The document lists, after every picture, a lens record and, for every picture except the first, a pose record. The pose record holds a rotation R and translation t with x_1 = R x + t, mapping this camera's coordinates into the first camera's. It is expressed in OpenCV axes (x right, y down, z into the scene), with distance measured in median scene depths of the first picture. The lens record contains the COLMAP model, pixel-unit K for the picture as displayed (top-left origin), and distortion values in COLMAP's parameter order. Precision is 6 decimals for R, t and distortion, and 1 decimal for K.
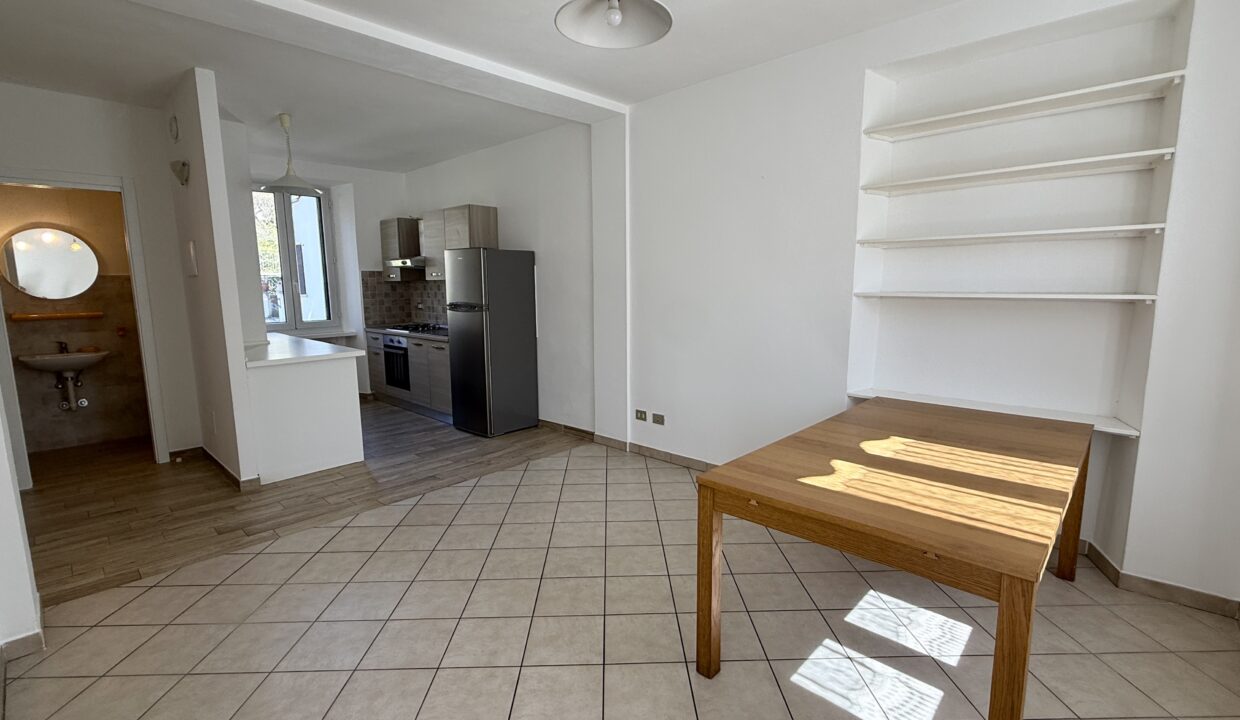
lens RADIAL K [[539.4, 0, 620.9], [0, 539.4, 359.0], [0, 0, 1]] dist [-0.000517, -0.000502]
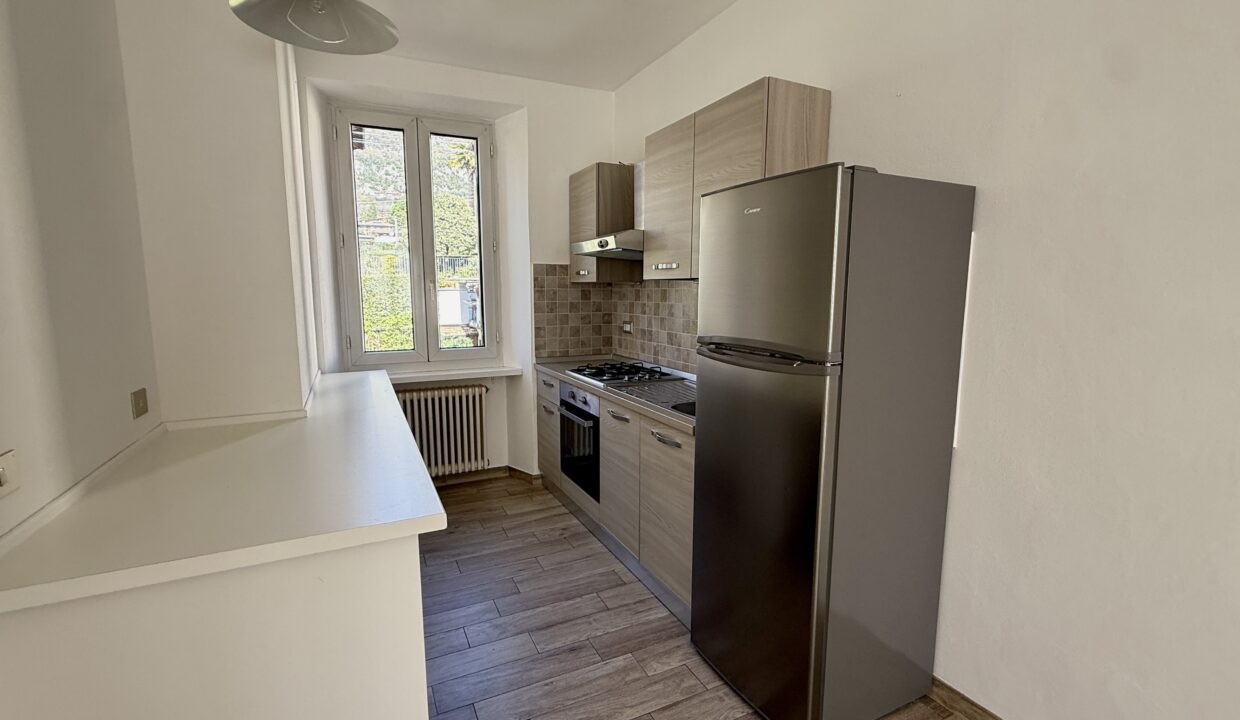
lens RADIAL K [[539.4, 0, 614.2], [0, 539.4, 358.9], [0, 0, 1]] dist [-0.000517, -0.000502]
pose [[0.931721, 0.053755, -0.359175, -0.203628], [-0.058018, 0.998315, -0.001091, -0.071252], [0.358511, 0.021855, 0.933270, 0.529558]]
